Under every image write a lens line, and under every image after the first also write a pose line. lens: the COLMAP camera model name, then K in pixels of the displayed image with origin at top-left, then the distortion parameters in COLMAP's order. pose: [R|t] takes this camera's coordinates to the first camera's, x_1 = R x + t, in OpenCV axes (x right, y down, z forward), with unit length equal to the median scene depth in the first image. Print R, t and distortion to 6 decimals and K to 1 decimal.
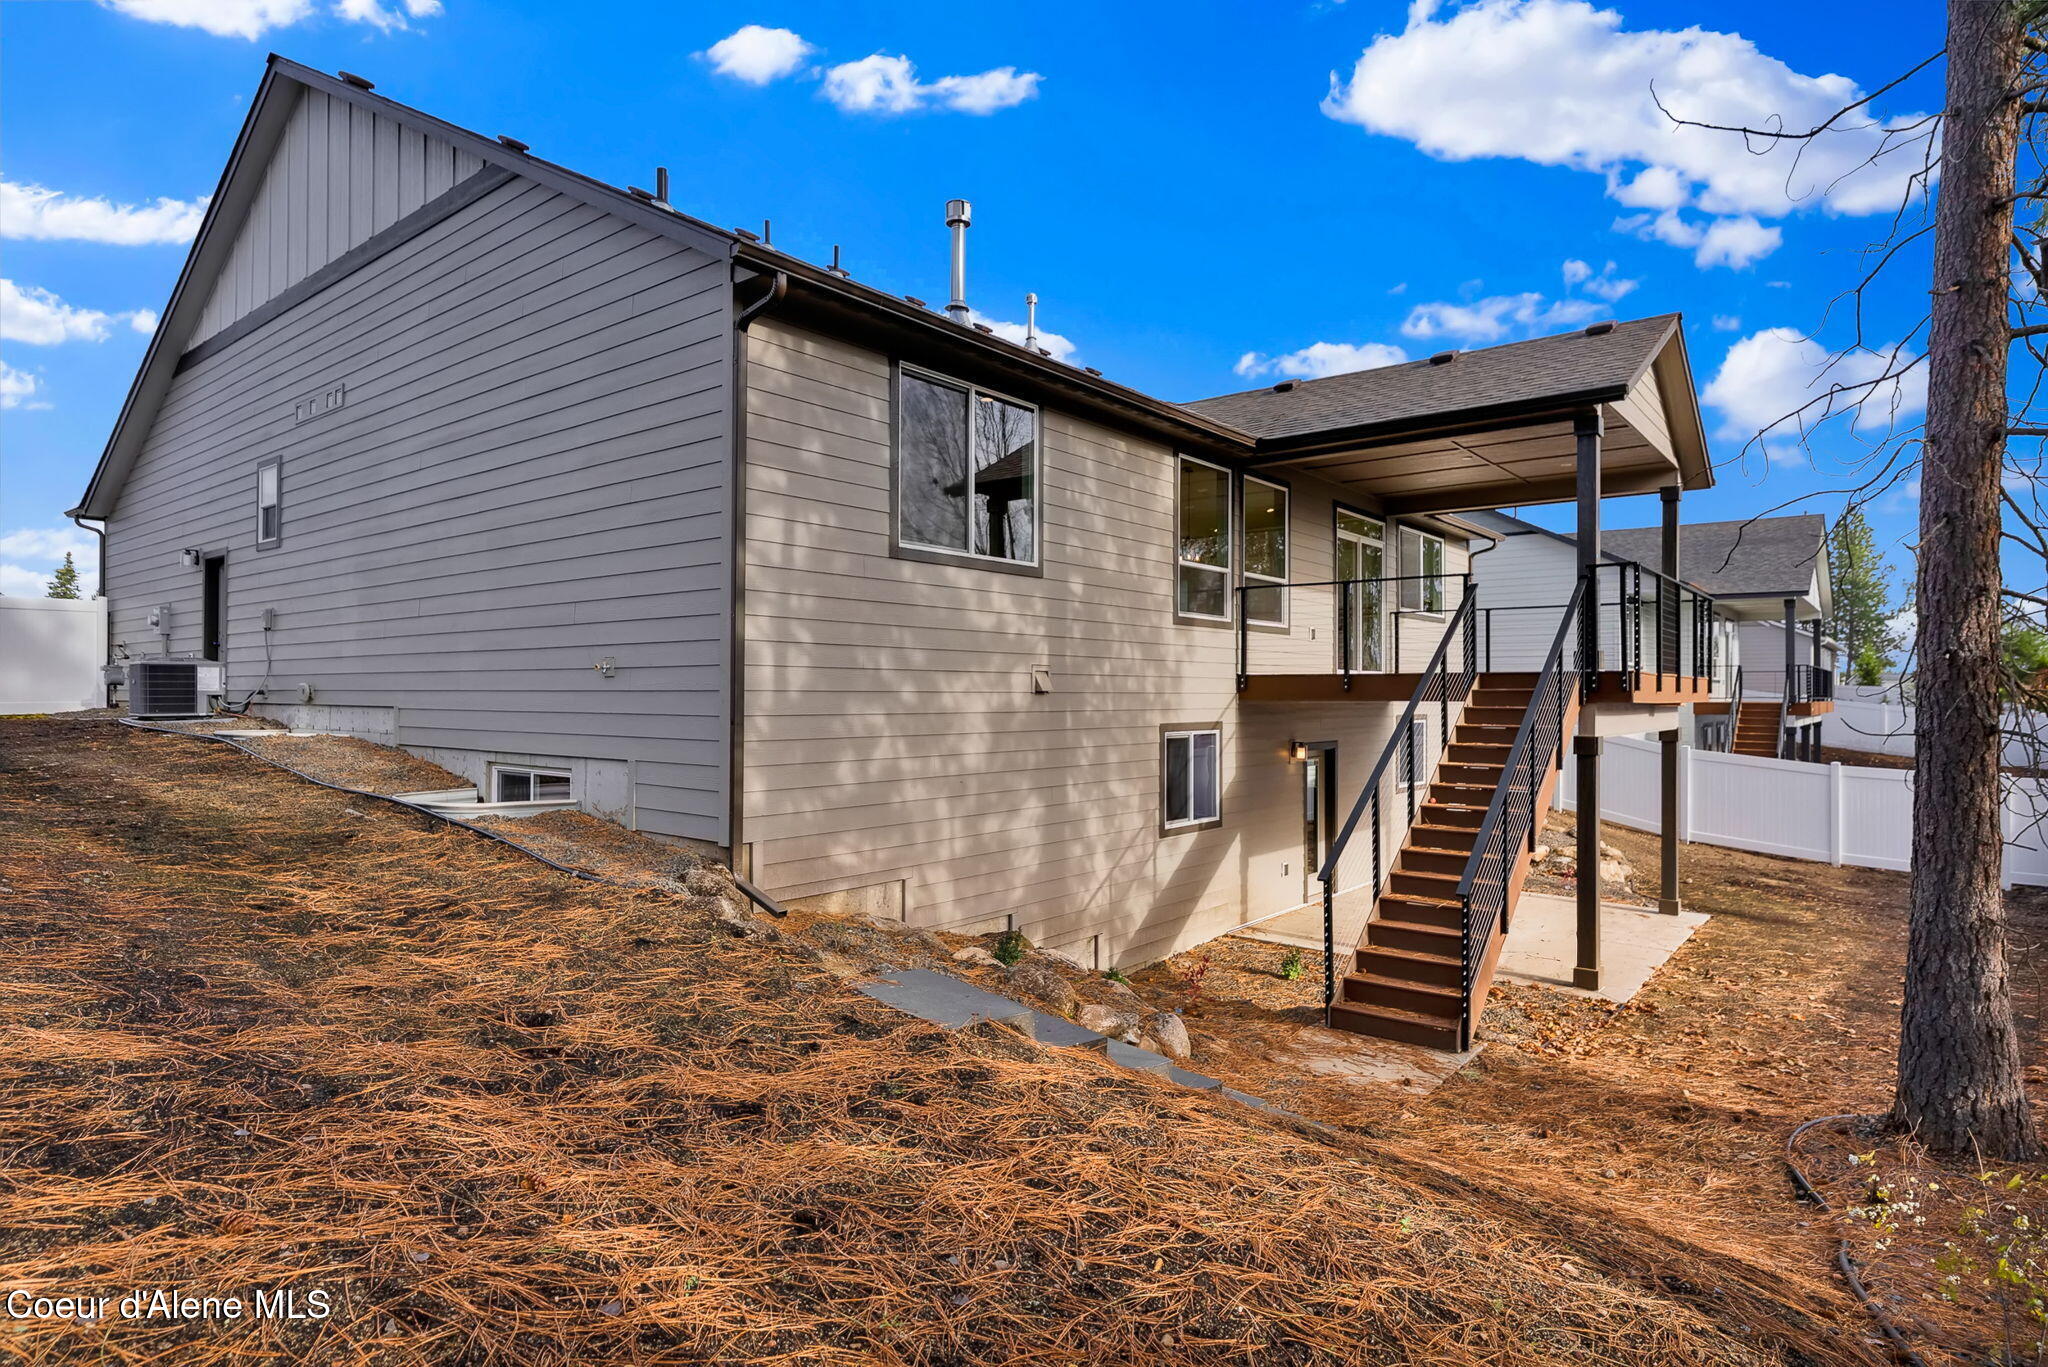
lens RADIAL K [[1148.7, 0, 1036.4], [0, 1148.7, 671.3], [0, 0, 1]] dist [-0.007165, 0.006647]
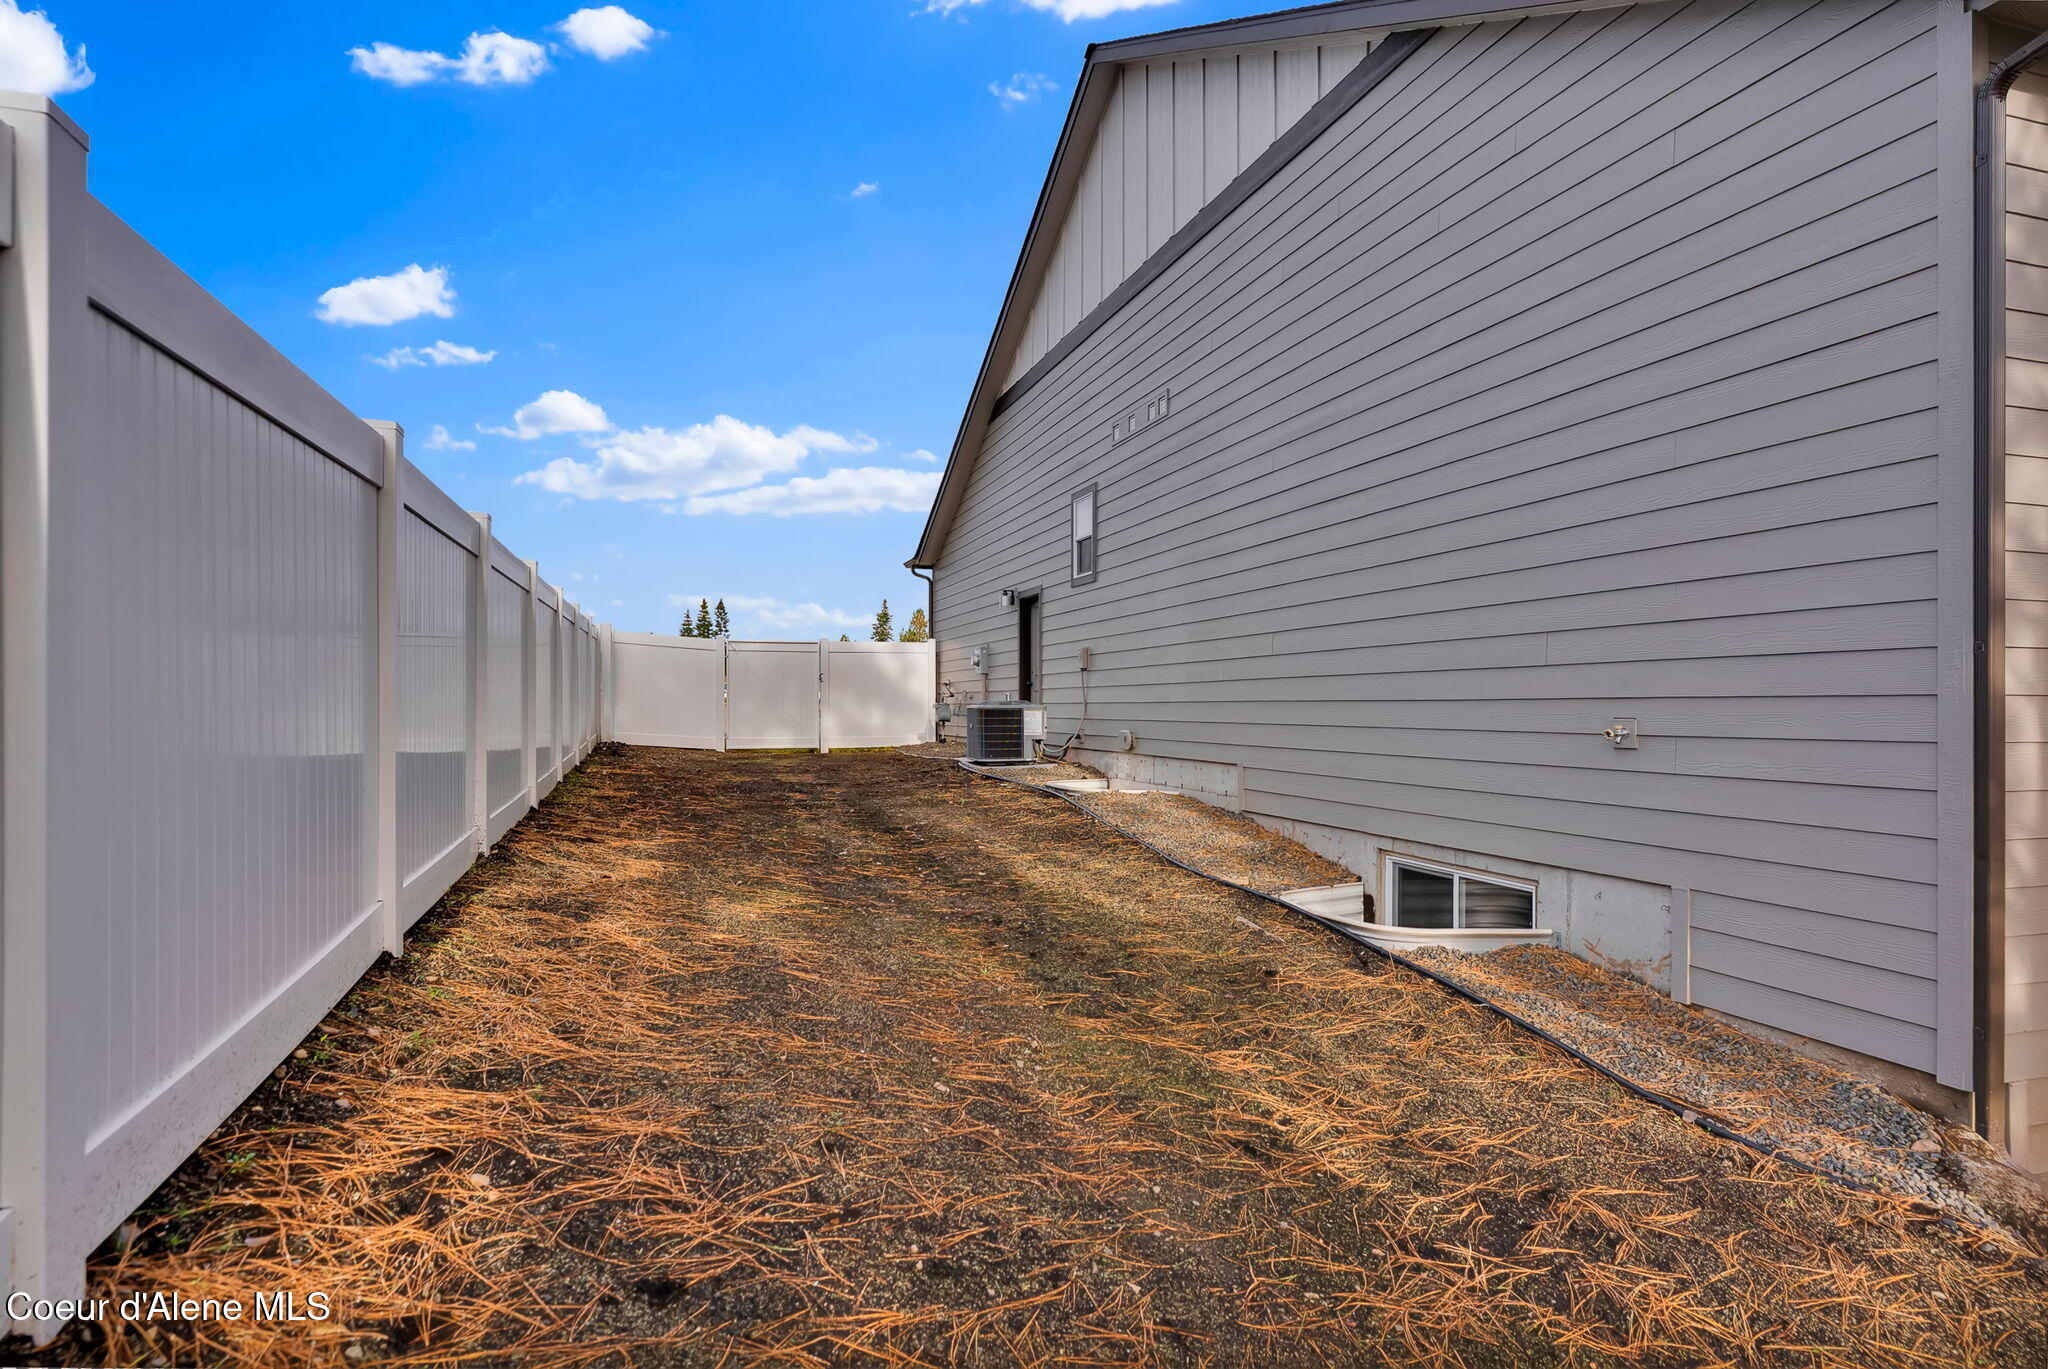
lens RADIAL K [[1148.7, 0, 1021.3], [0, 1148.7, 693.8], [0, 0, 1]] dist [-0.007165, 0.006647]
pose [[0.834924, -0.004848, -0.550344, -0.209467], [0.006743, 0.999976, 0.001421, -0.019845], [0.550324, -0.004897, 0.834937, 0.199686]]
